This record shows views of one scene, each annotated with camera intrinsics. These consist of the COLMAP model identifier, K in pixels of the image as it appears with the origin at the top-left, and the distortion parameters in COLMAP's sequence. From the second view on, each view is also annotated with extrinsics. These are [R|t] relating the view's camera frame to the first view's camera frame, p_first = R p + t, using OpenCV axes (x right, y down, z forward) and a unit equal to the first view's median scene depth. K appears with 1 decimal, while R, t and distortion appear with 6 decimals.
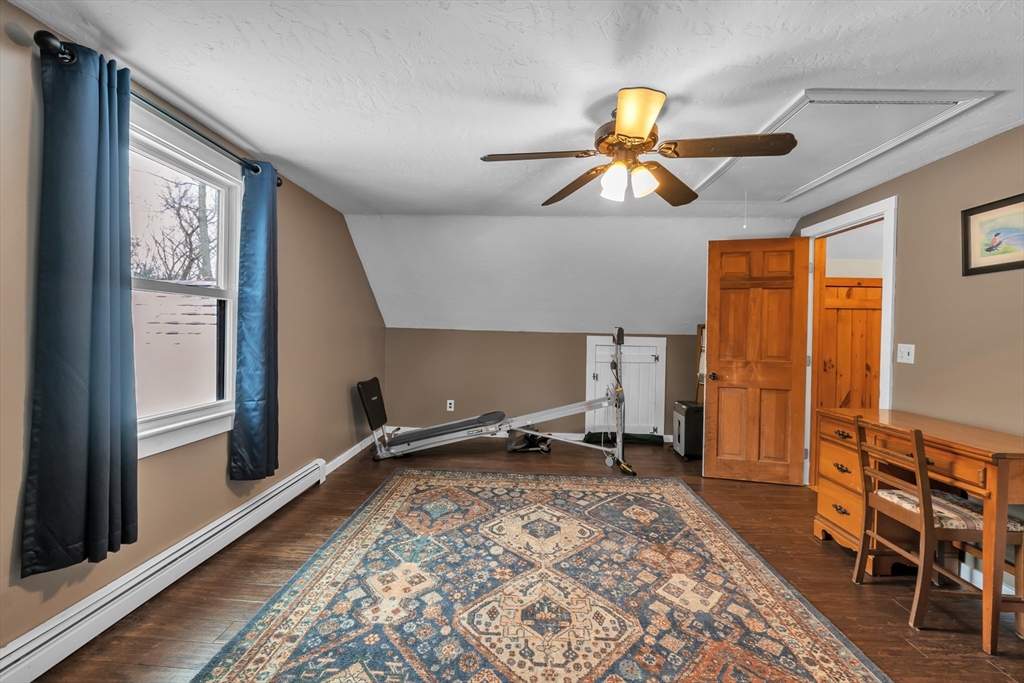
lens RADIAL K [[428.2, 0, 510.2], [0, 428.2, 336.9], [0, 0, 1]] dist [-0.002513, -0.000051]
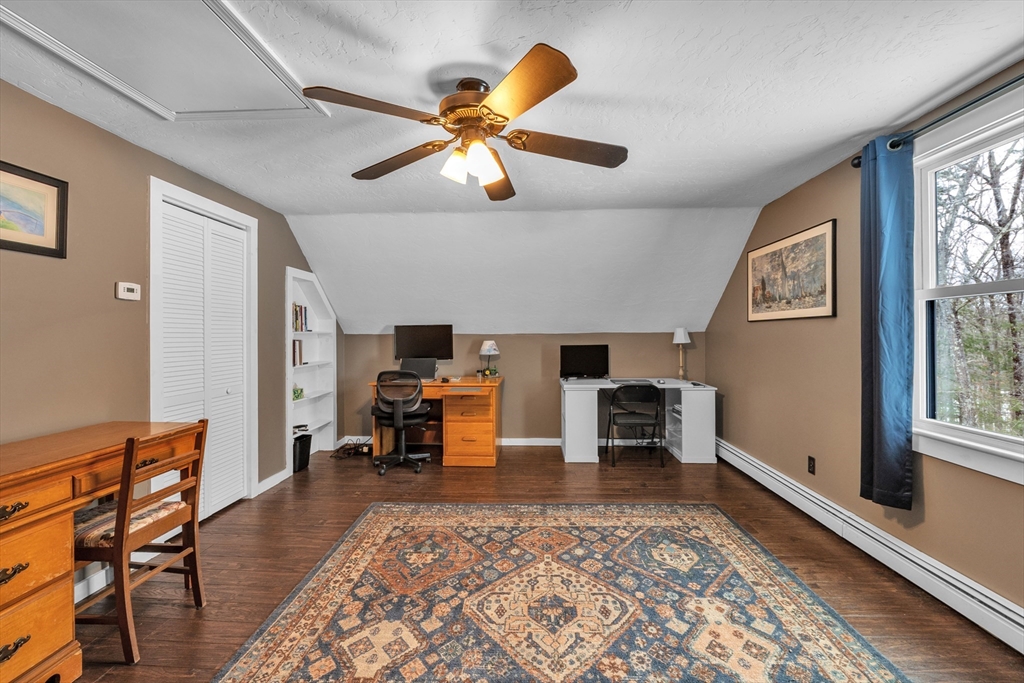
lens RADIAL K [[428.2, 0, 511.1], [0, 428.2, 335.4], [0, 0, 1]] dist [-0.002513, -0.000051]
pose [[-0.999827, -0.018440, -0.002565, 0.197104], [-0.018474, 0.999732, 0.013970, -0.015799], [0.002307, 0.014015, -0.999899, 2.012978]]
